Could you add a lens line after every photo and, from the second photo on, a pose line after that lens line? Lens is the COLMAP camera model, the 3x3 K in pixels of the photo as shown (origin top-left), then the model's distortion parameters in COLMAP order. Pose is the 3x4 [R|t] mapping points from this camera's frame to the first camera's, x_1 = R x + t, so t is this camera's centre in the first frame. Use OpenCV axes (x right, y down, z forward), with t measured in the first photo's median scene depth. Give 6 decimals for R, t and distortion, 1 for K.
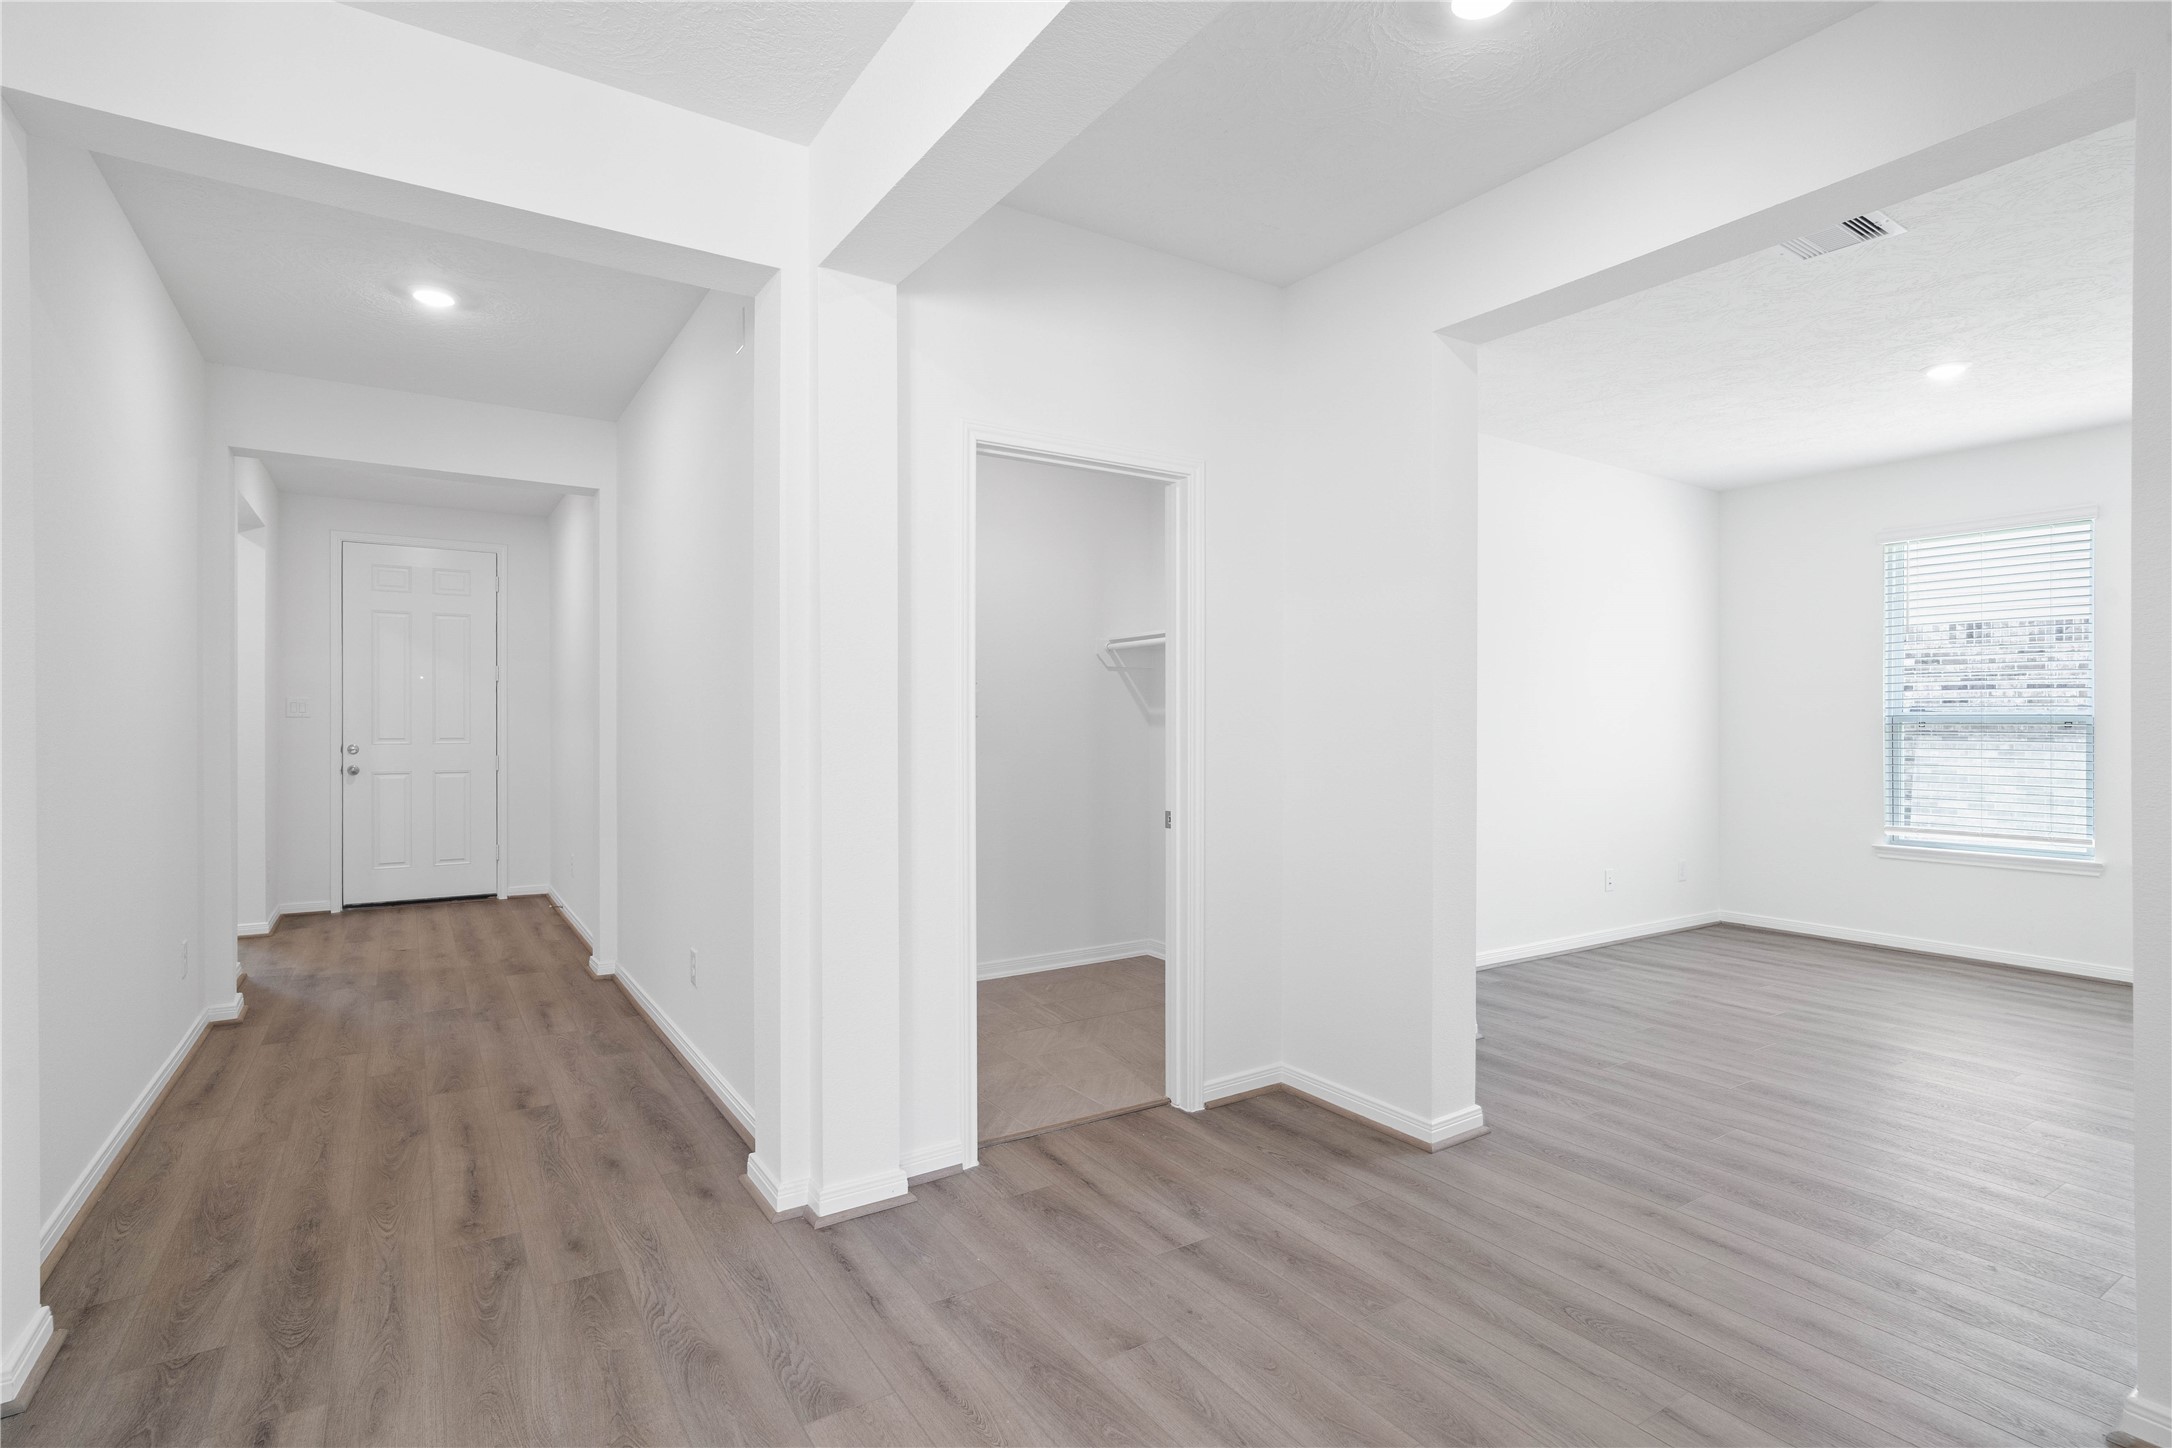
lens RADIAL K [[1018.9, 0, 1066.6], [0, 1018.9, 716.3], [0, 0, 1]] dist [-0.013824, -0.000038]
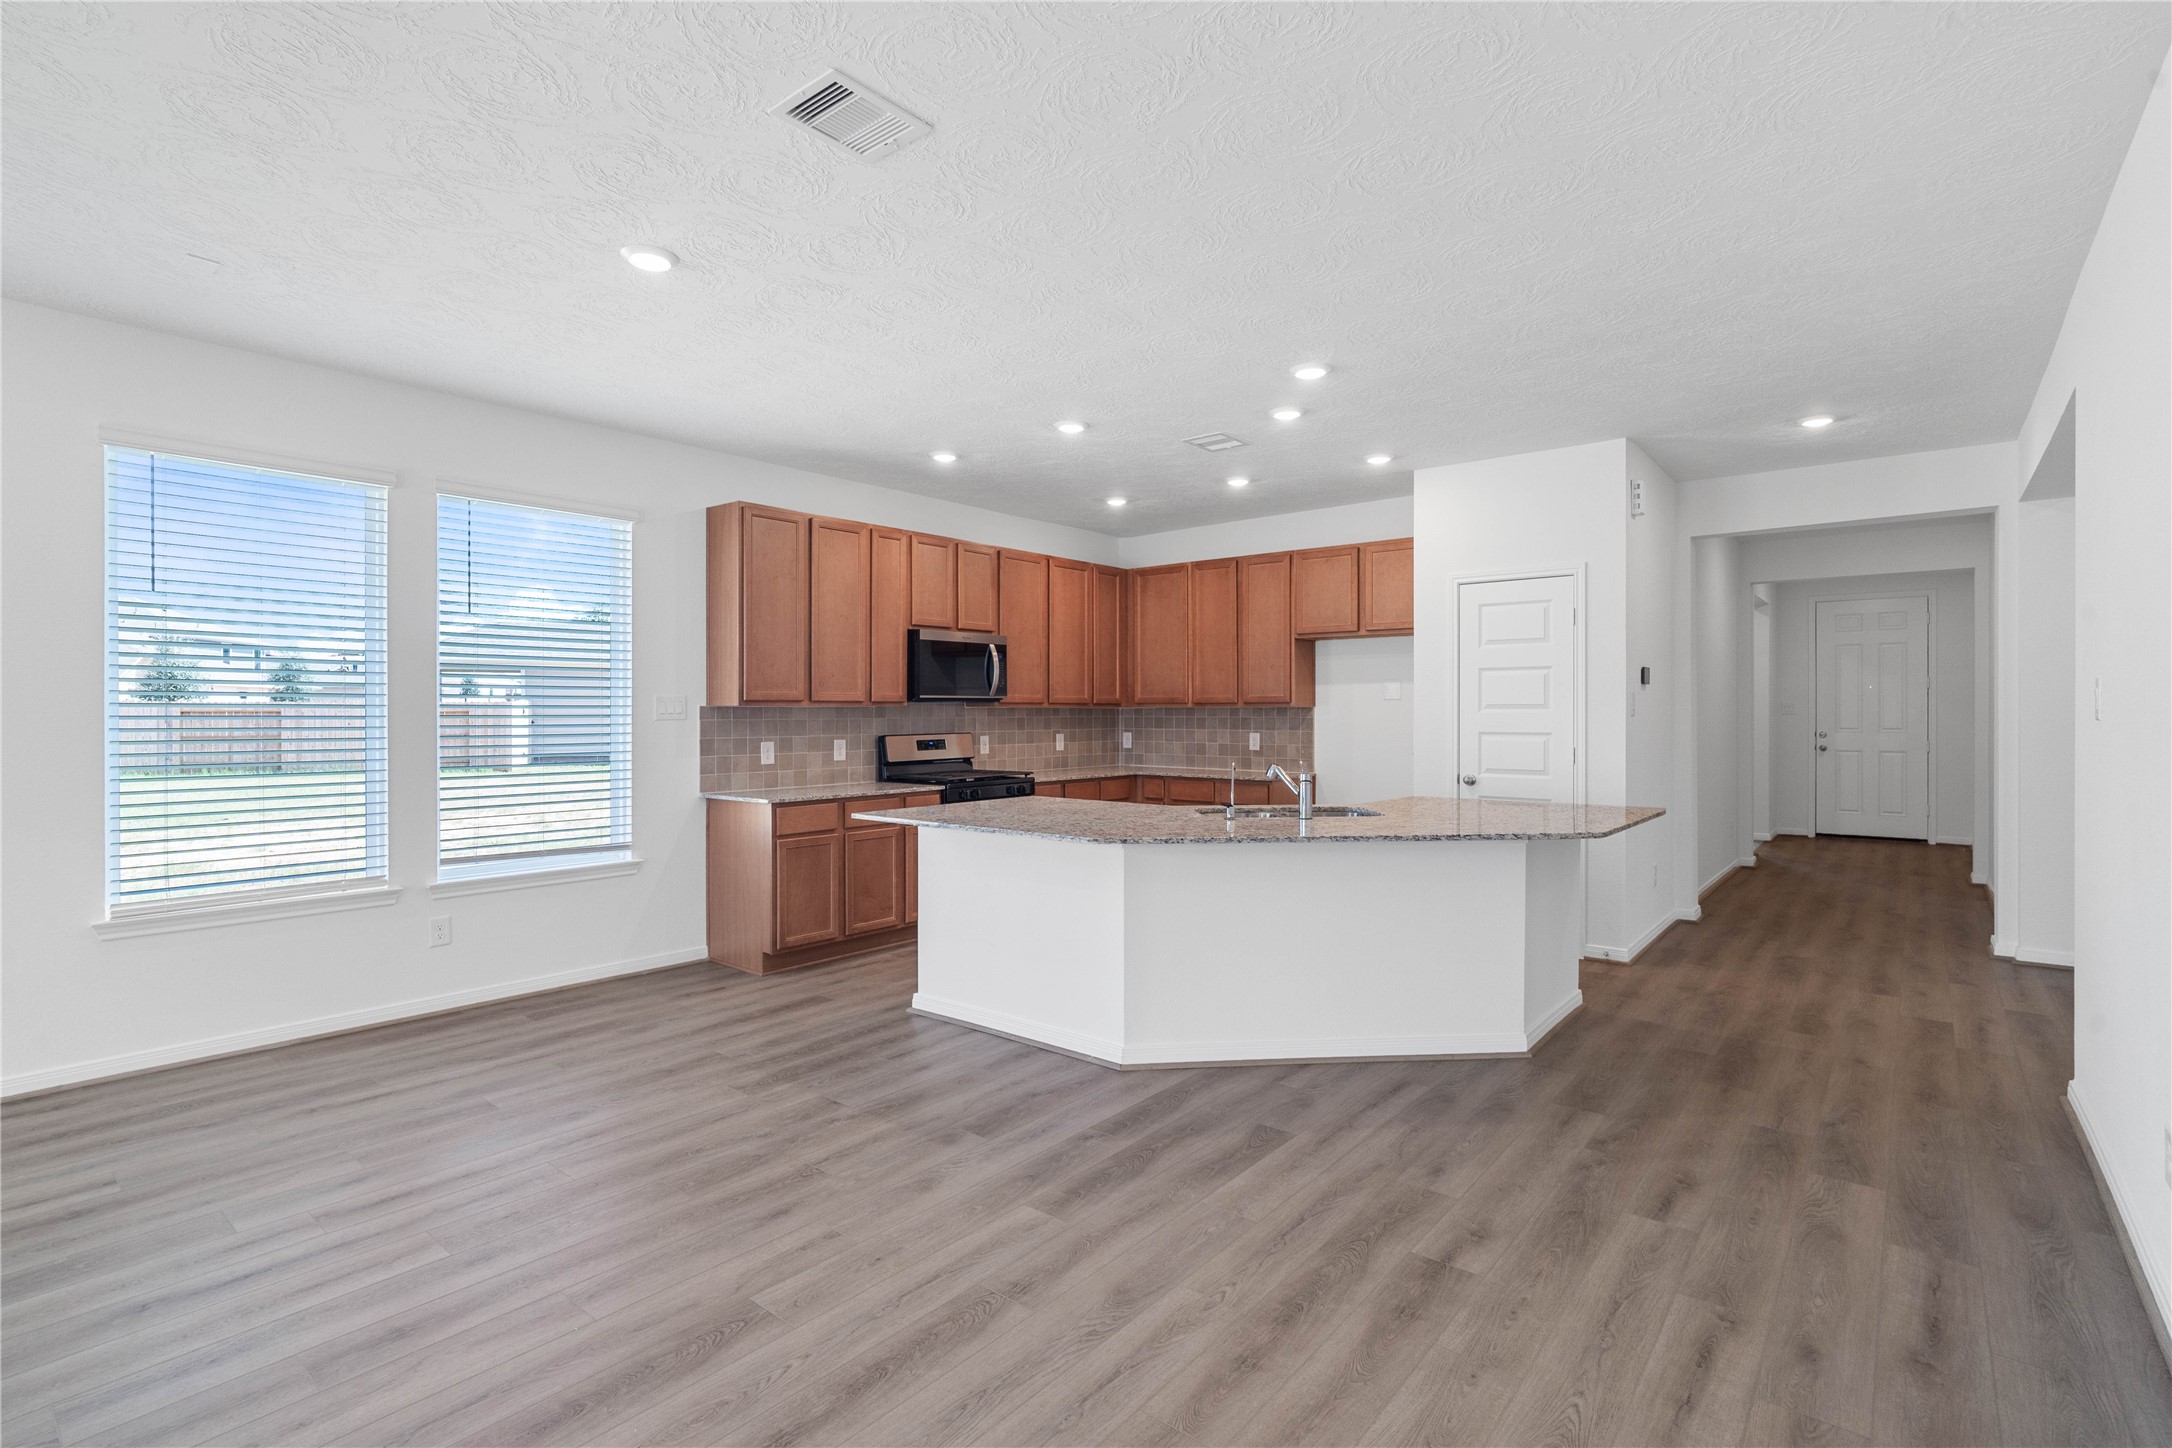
lens RADIAL K [[1018.9, 0, 1066.6], [0, 1018.9, 716.3], [0, 0, 1]] dist [-0.013824, -0.000038]
pose [[0.285495, 0.006202, -0.958360, 0.480345], [-0.000388, 0.999980, 0.006355, -0.005430], [0.958380, -0.001443, 0.285492, -0.593815]]
